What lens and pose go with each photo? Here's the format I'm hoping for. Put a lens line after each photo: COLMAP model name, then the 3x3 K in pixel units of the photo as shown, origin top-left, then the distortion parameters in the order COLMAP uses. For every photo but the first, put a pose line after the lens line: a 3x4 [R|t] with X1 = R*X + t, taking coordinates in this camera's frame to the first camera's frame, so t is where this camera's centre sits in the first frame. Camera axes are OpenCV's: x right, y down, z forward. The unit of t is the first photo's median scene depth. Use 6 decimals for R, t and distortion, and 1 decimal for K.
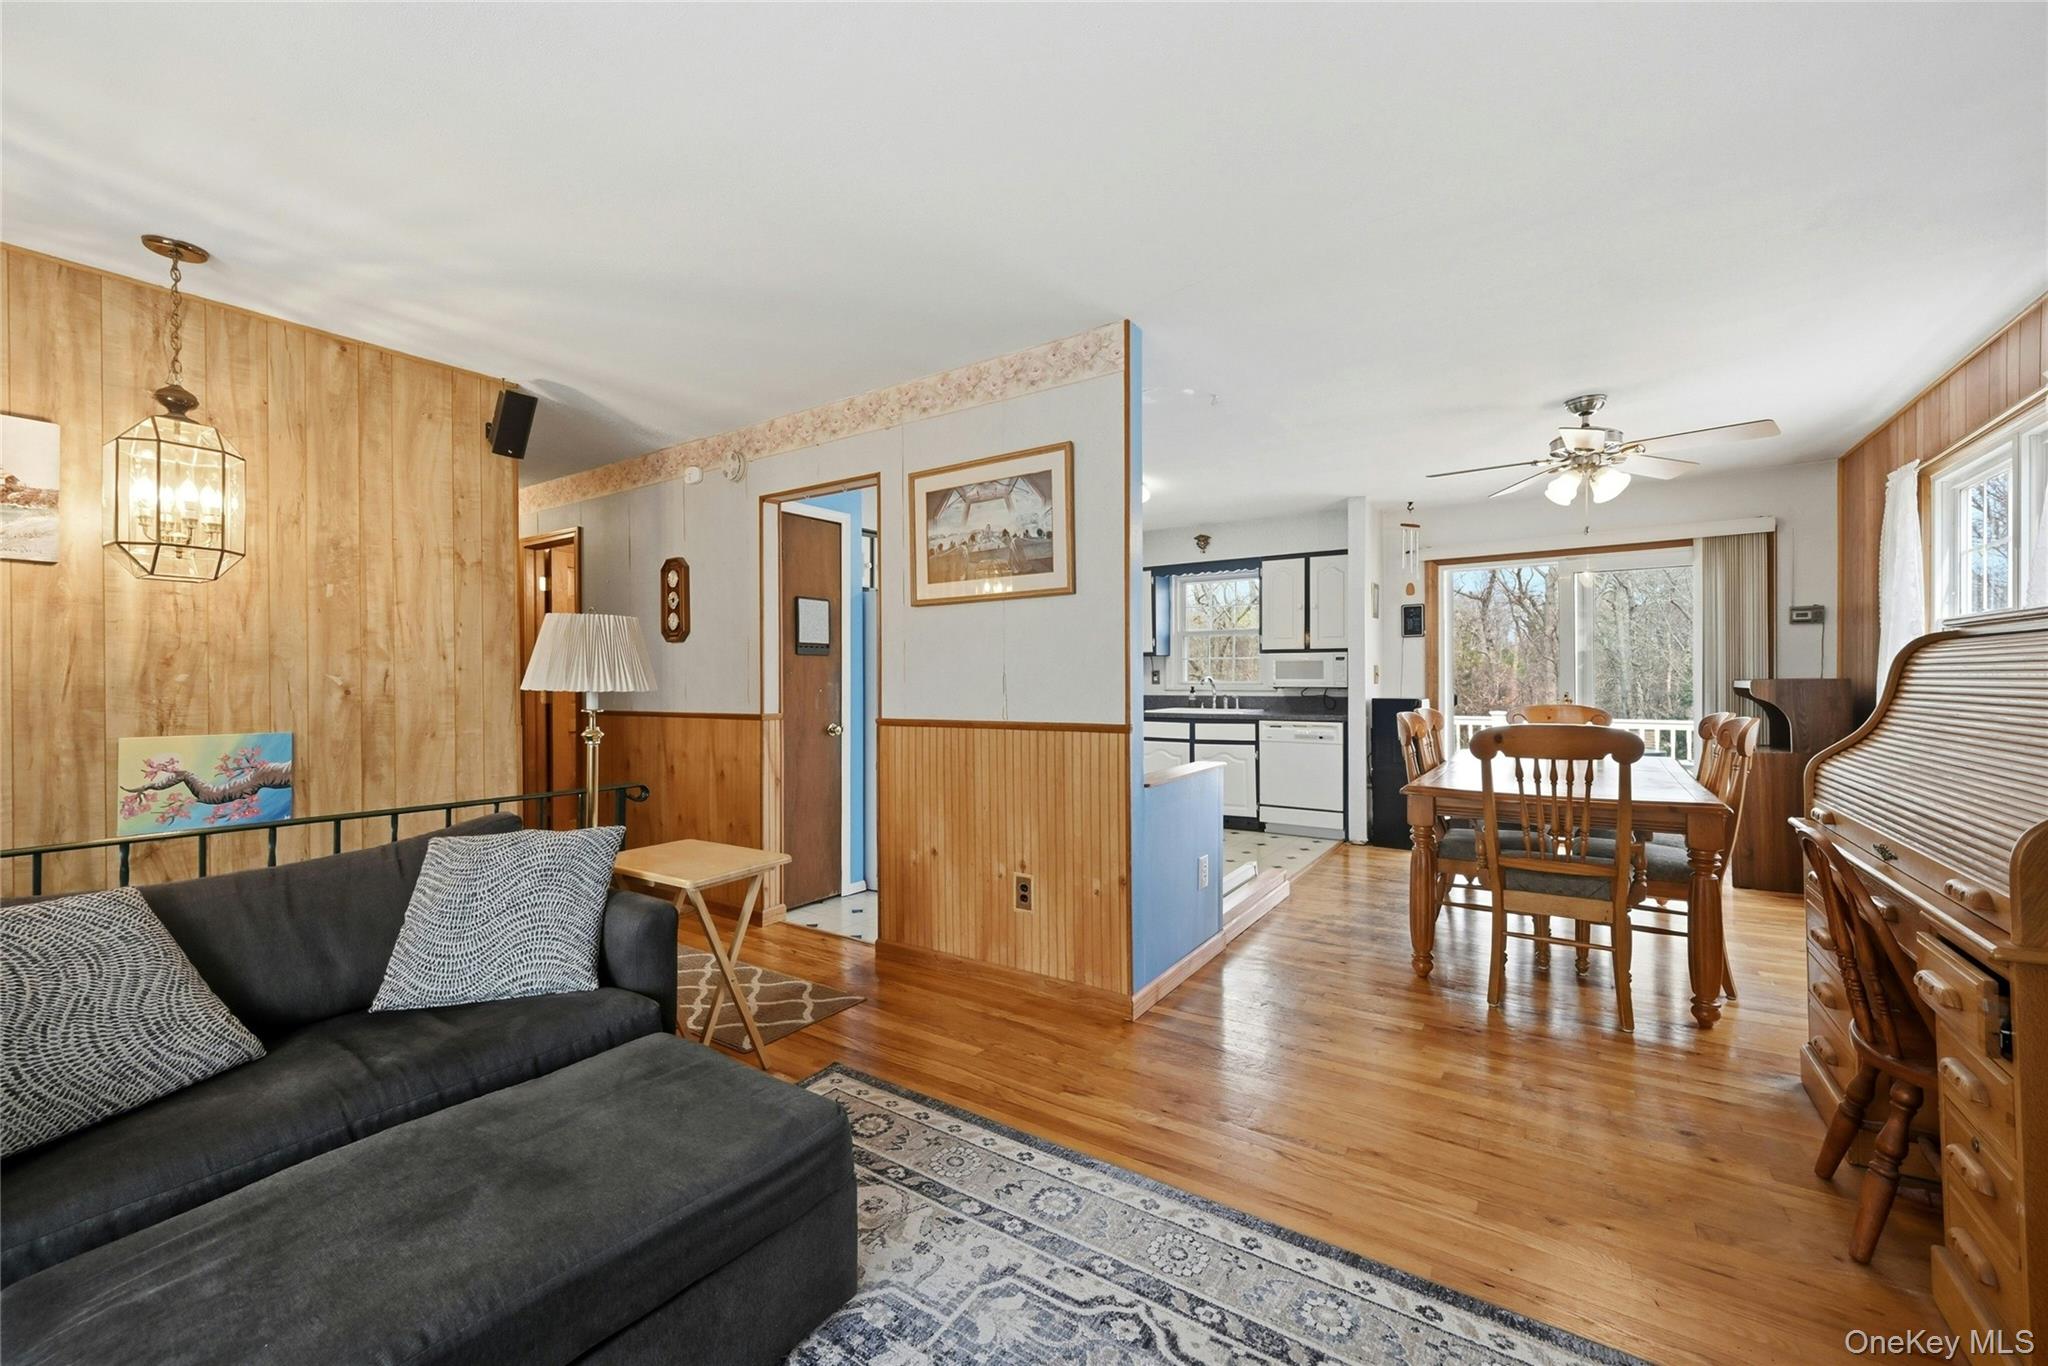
lens RADIAL K [[827.9, 0, 1027.3], [0, 827.9, 673.9], [0, 0, 1]] dist [-0.000999, 0.000373]
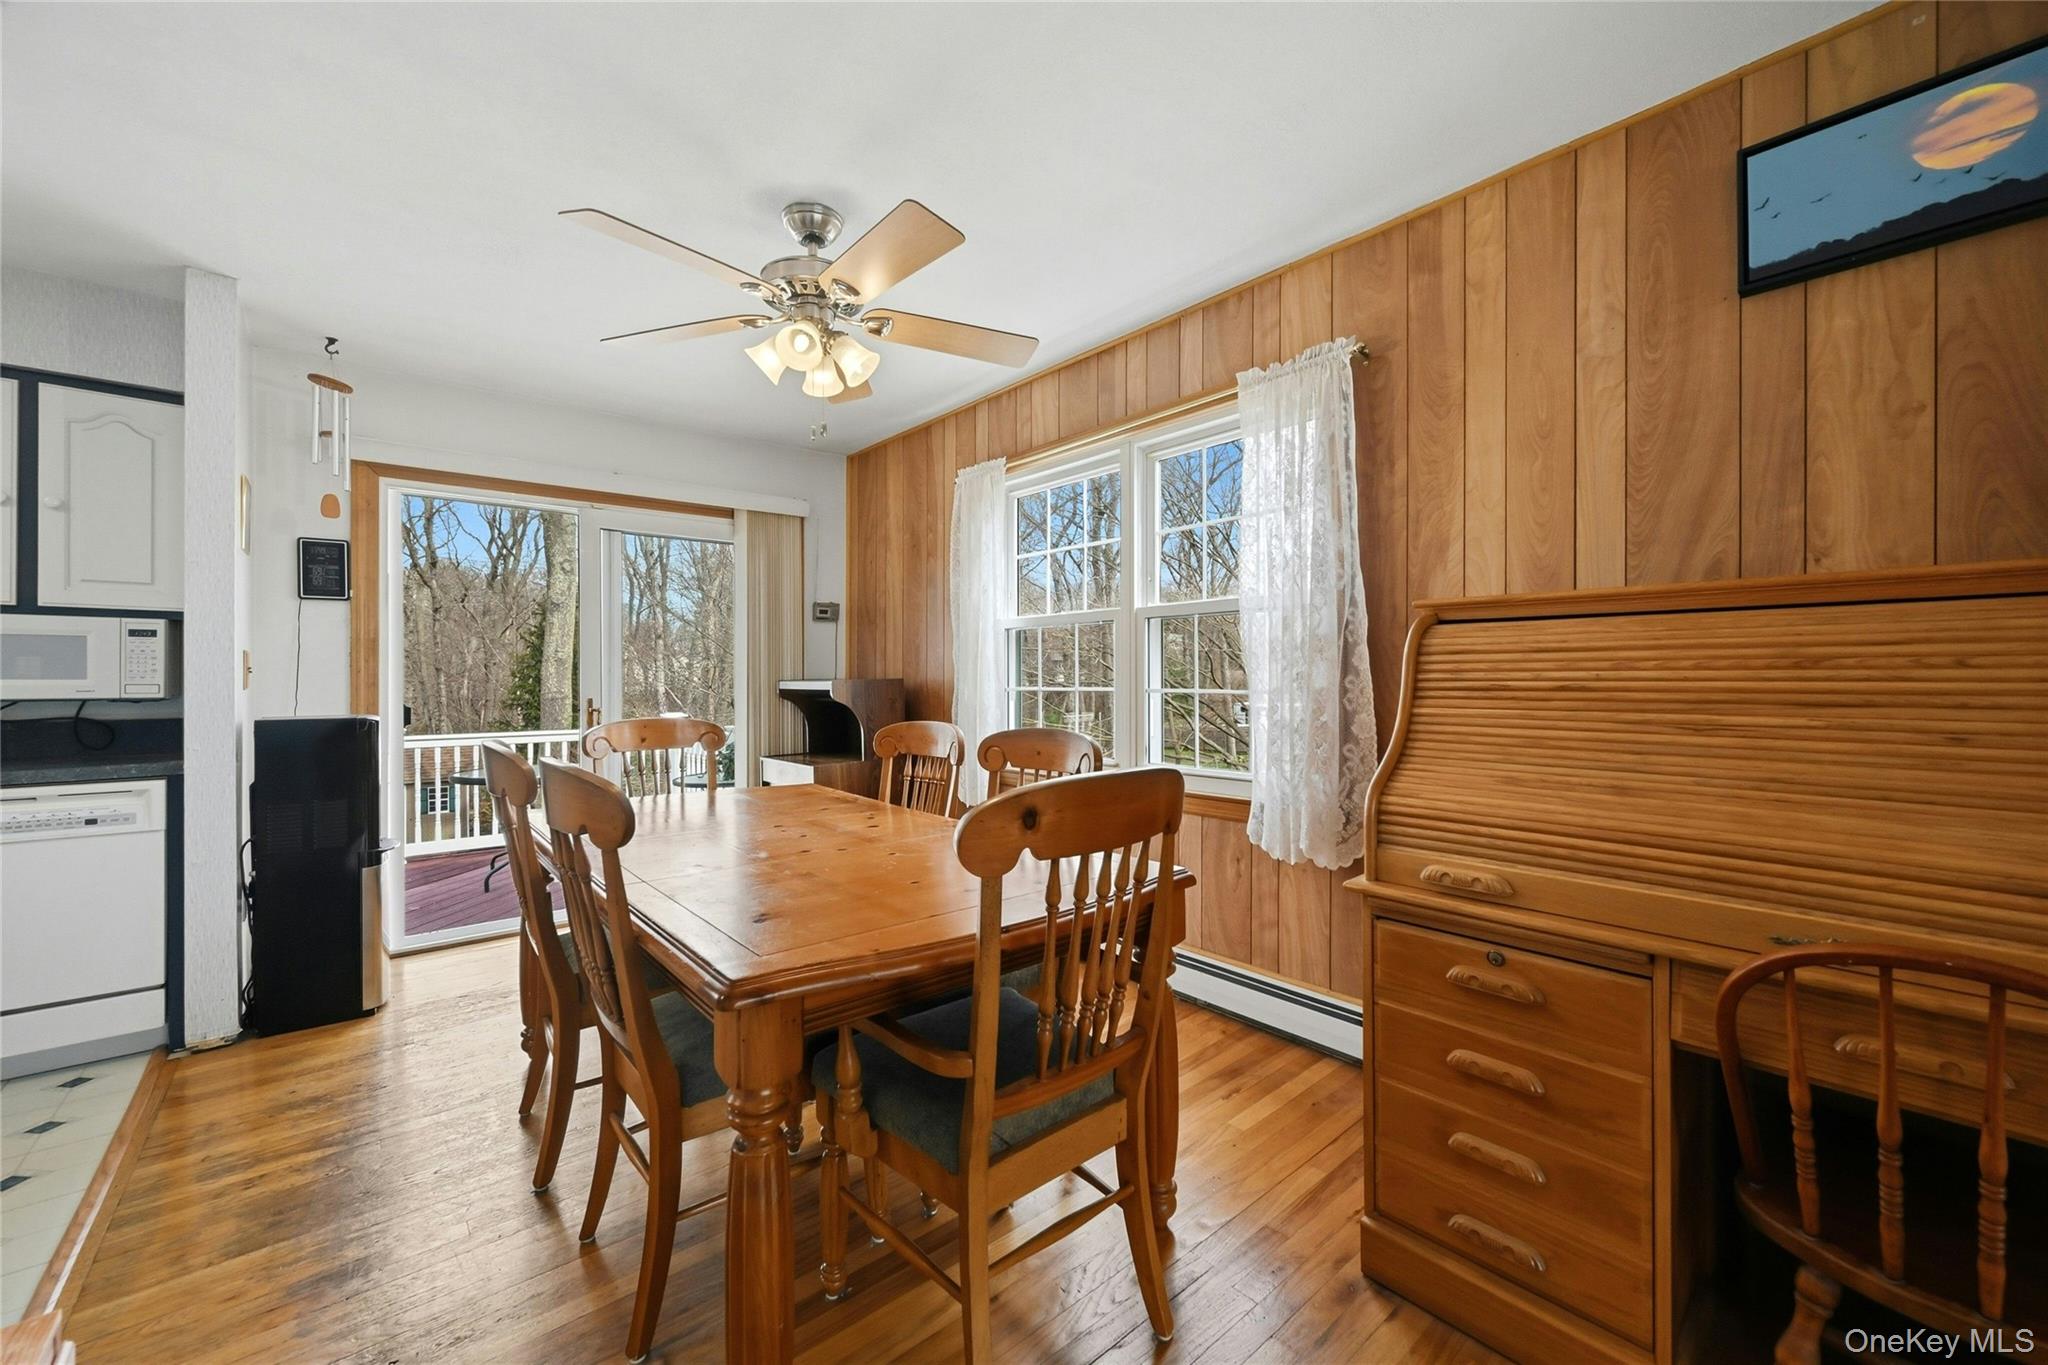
lens RADIAL K [[795.5, 0, 1030.7], [0, 795.5, 676.4], [0, 0, 1]] dist [-0.000468, 0.000039]
pose [[0.266720, 0.002706, 0.963770, 0.101047], [-0.001642, 0.999996, -0.002354, 0.005304], [-0.963773, -0.000954, 0.266724, 0.454532]]
